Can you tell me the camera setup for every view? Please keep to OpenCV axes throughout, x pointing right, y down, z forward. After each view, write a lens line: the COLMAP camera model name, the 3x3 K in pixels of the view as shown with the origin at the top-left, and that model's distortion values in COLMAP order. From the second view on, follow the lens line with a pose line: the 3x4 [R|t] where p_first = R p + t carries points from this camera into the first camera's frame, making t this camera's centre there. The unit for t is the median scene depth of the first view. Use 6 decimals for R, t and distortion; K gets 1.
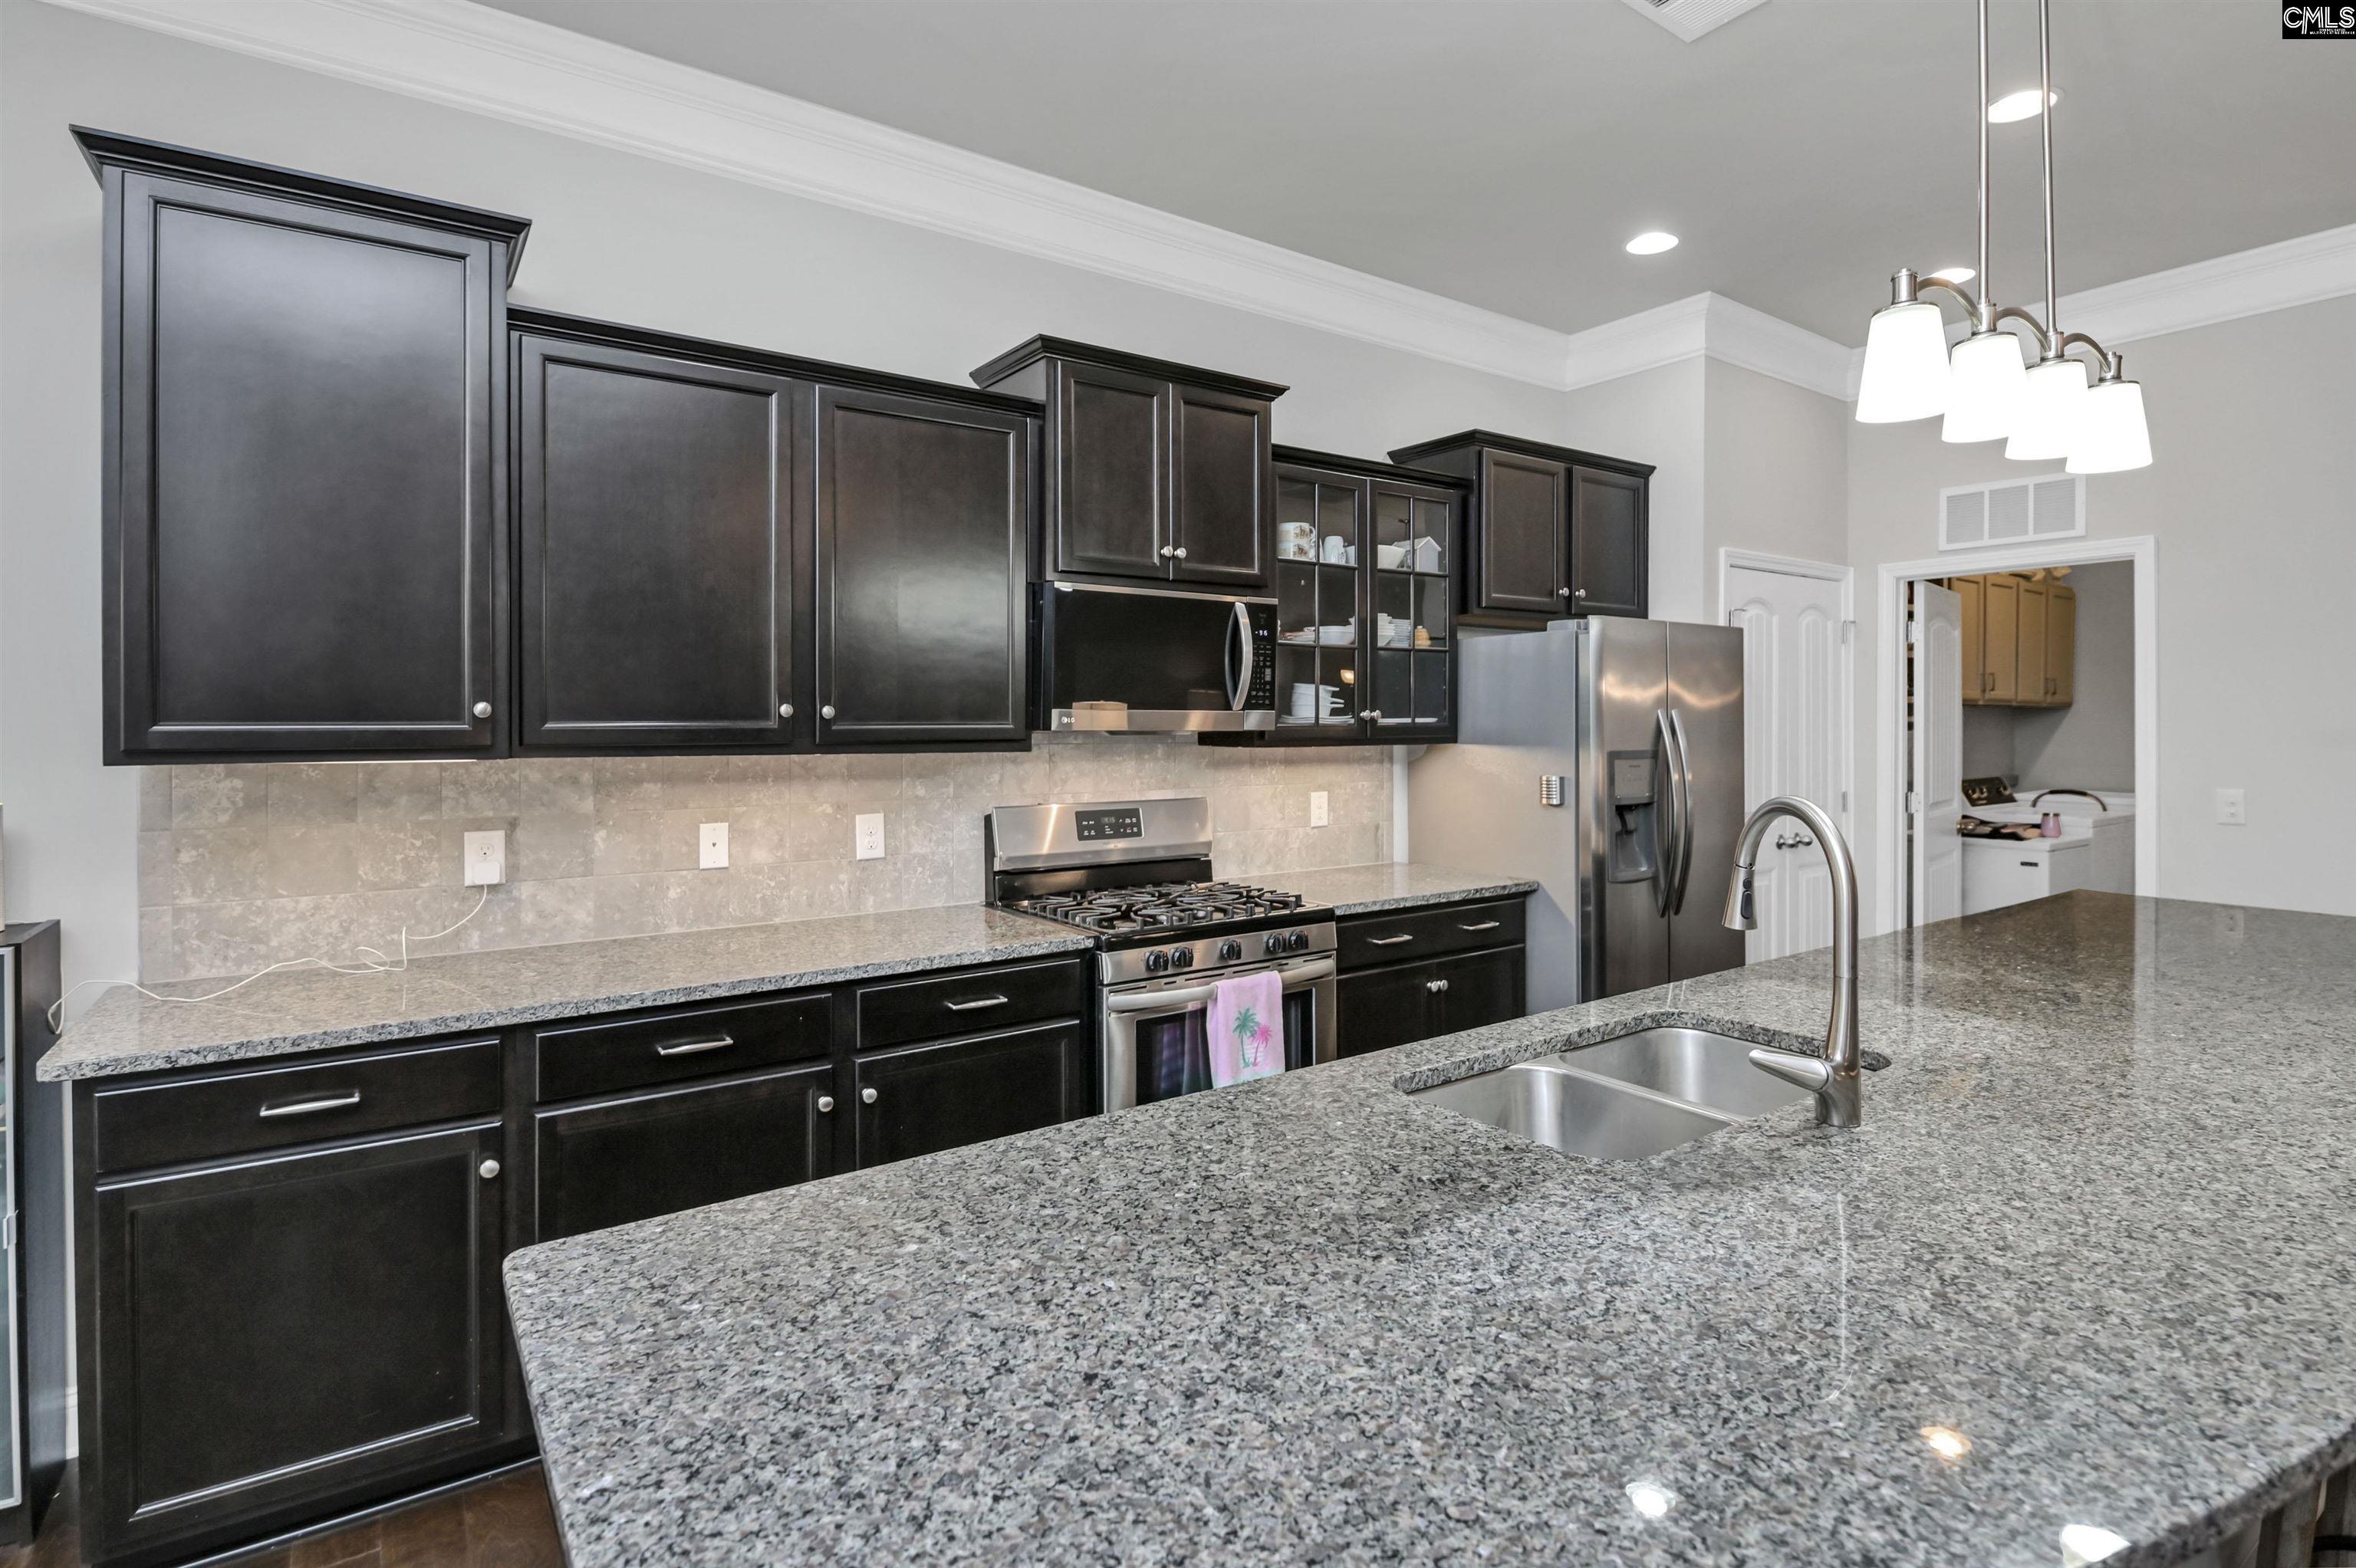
lens RADIAL K [[1143.8, 0, 1201.5], [0, 1143.8, 715.8], [0, 0, 1]] dist [-0.004314, -0.001266]
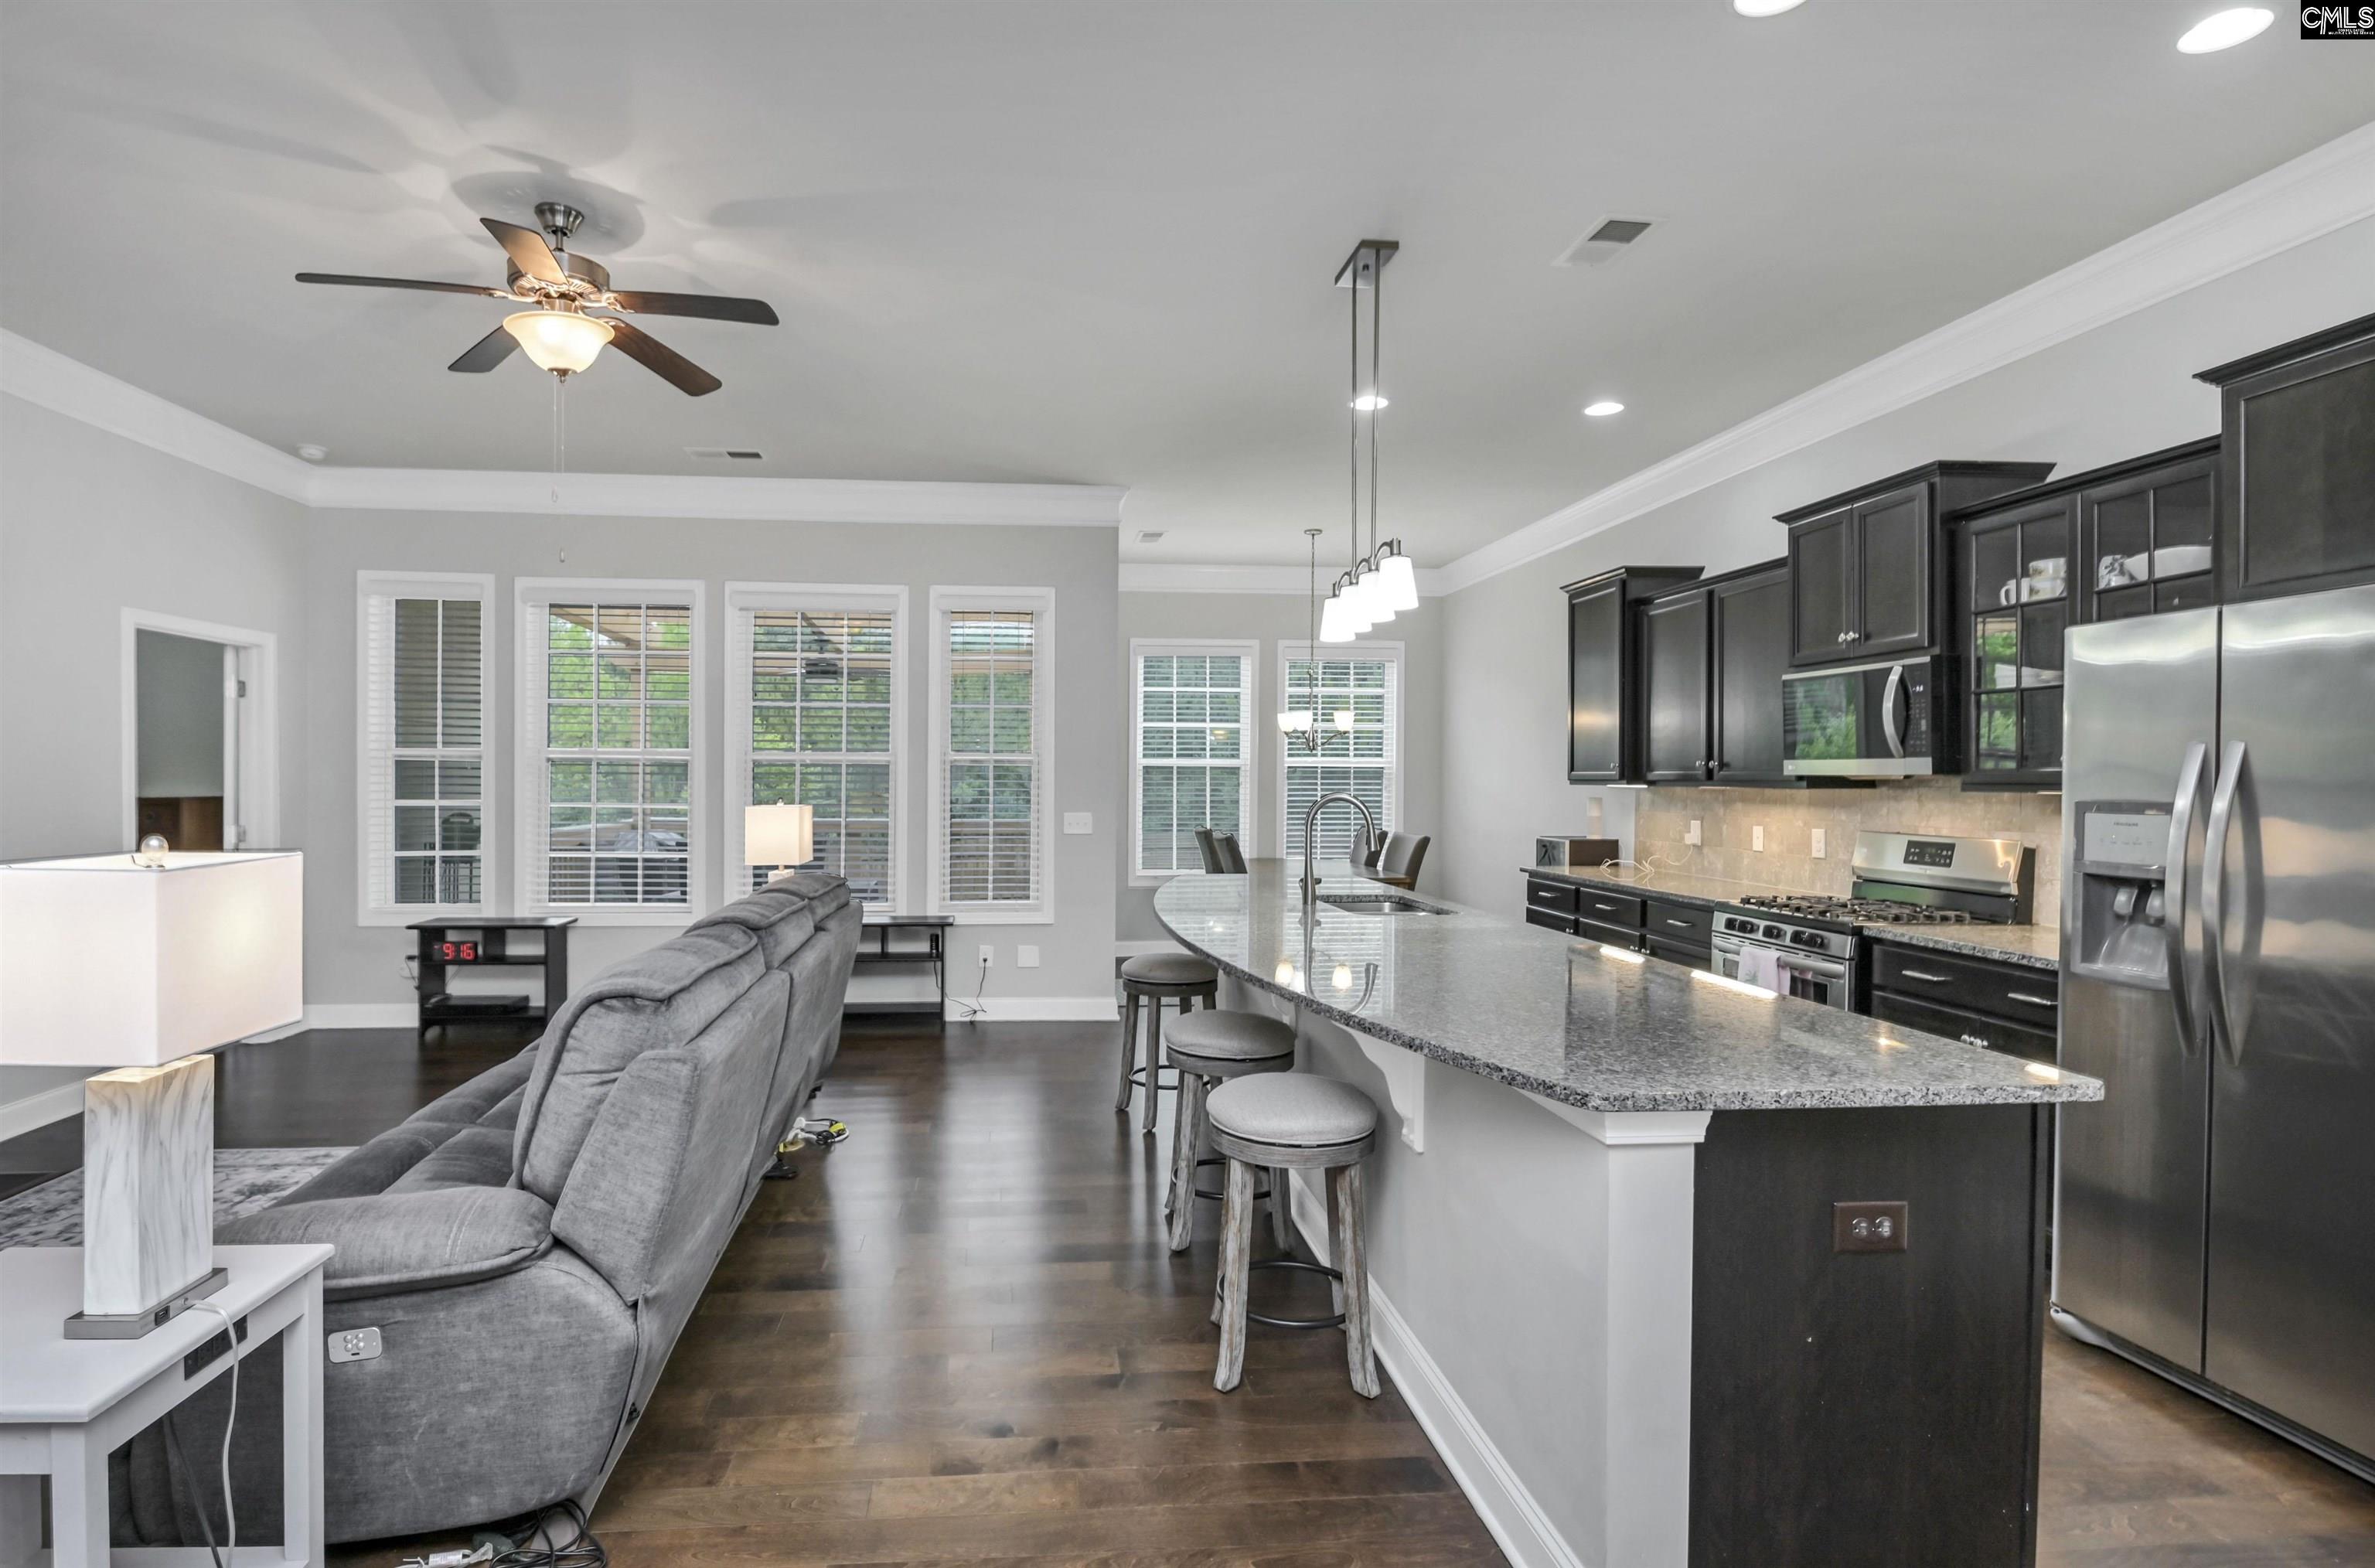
lens RADIAL K [[1207.5, 0, 1116.5], [0, 1207.5, 793.9], [0, 0, 1]] dist [-0.000535, -0.000521]
pose [[-0.490443, 0.009356, -0.871423, 1.598144], [-0.004054, 0.999907, 0.013018, 0.020887], [0.871464, 0.009917, -0.490360, 0.968510]]
